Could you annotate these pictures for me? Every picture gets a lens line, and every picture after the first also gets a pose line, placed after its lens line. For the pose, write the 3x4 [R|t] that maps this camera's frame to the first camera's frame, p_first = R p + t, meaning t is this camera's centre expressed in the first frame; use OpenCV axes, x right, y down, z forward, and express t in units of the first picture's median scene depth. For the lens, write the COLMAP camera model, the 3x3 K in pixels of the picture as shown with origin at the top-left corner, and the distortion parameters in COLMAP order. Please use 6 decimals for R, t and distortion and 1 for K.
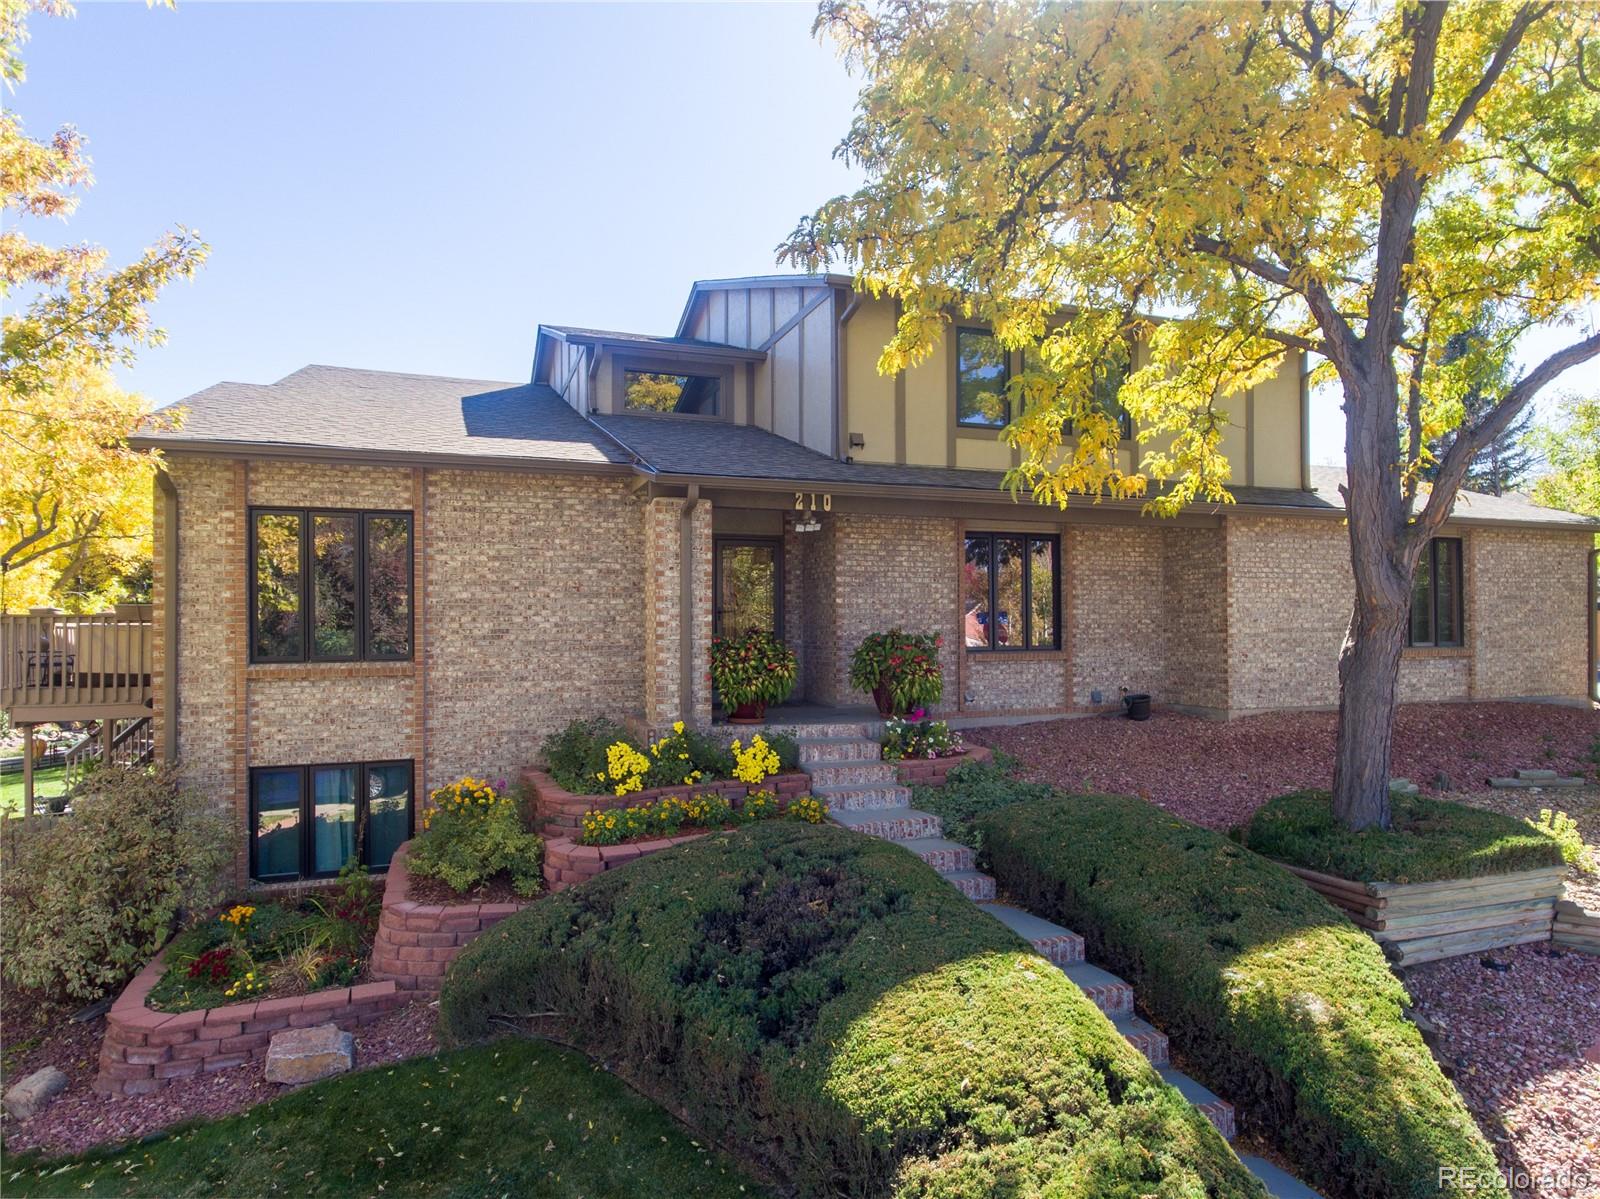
lens RADIAL K [[938.8, 0, 820.5], [0, 938.8, 603.3], [0, 0, 1]] dist [0.001001, -0.000312]
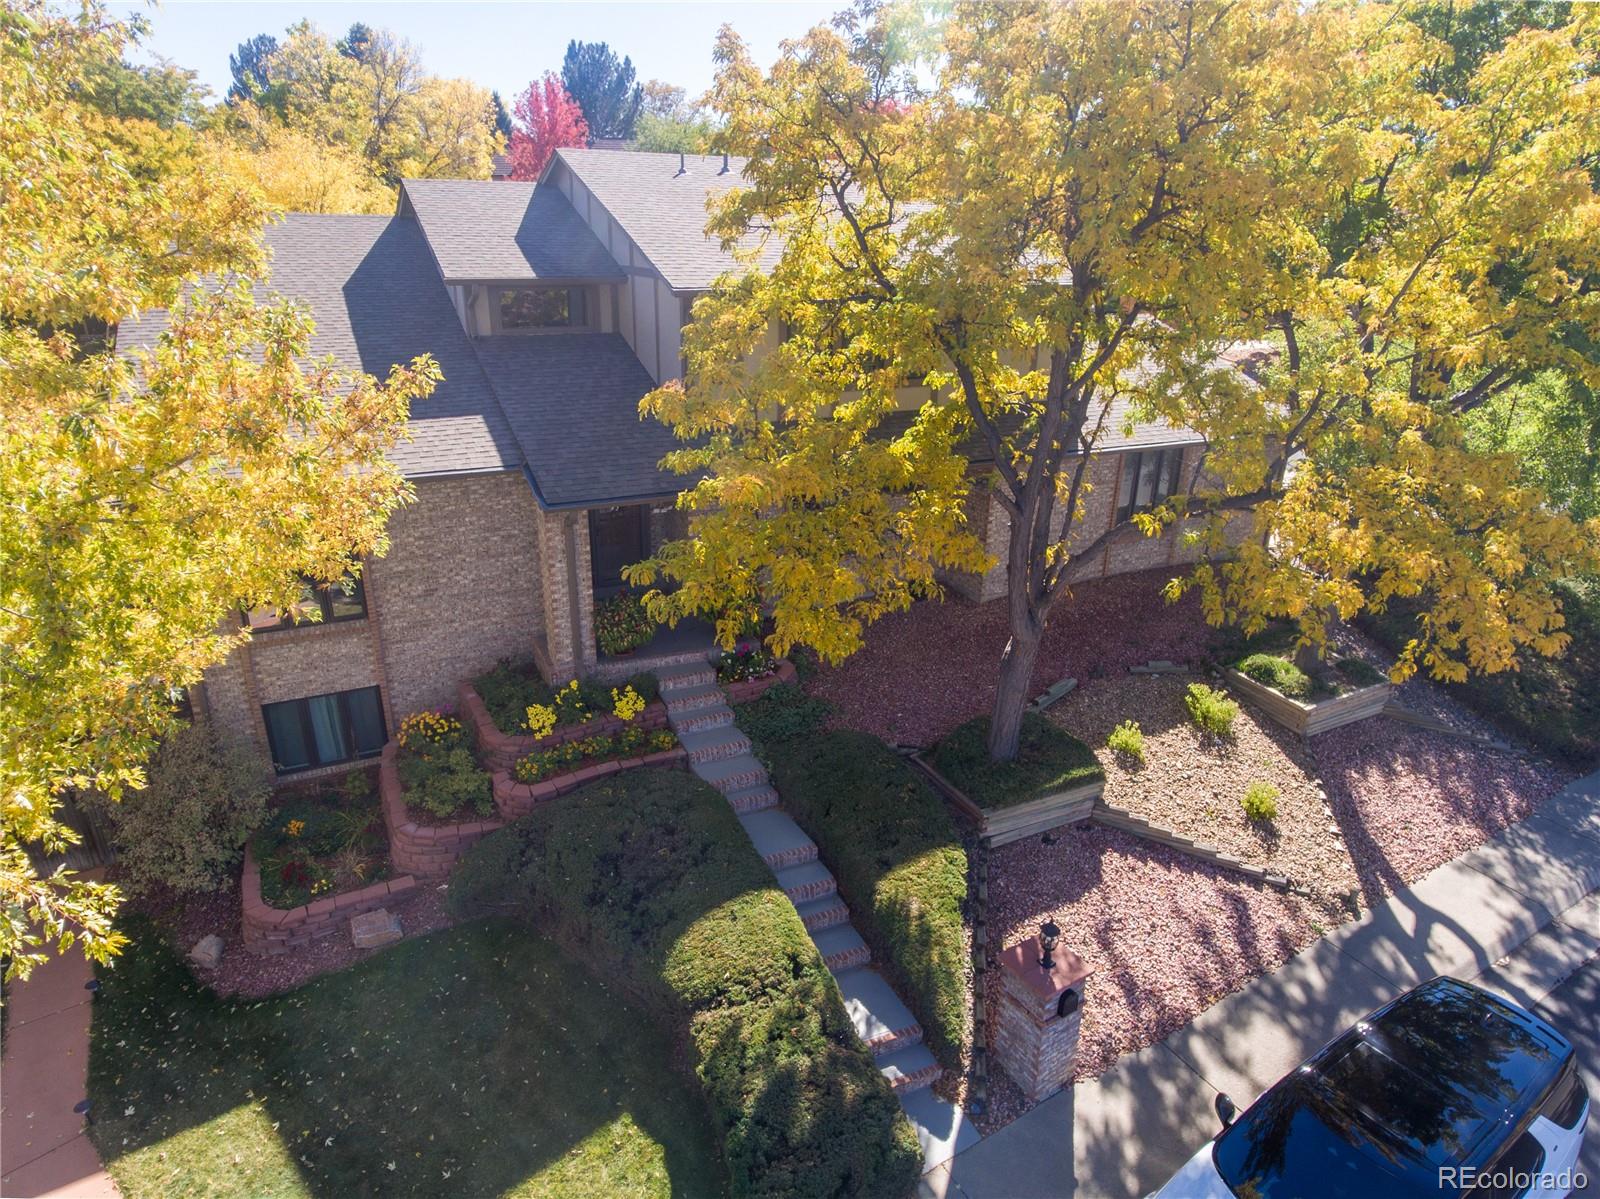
lens RADIAL K [[938.8, 0, 820.5], [0, 938.8, 603.3], [0, 0, 1]] dist [0.001001, -0.000312]
pose [[0.993221, -0.012027, 0.115619, 0.085940], [-0.031165, 0.930669, 0.364532, -0.726345], [-0.111988, -0.365664, 0.923985, -0.478678]]
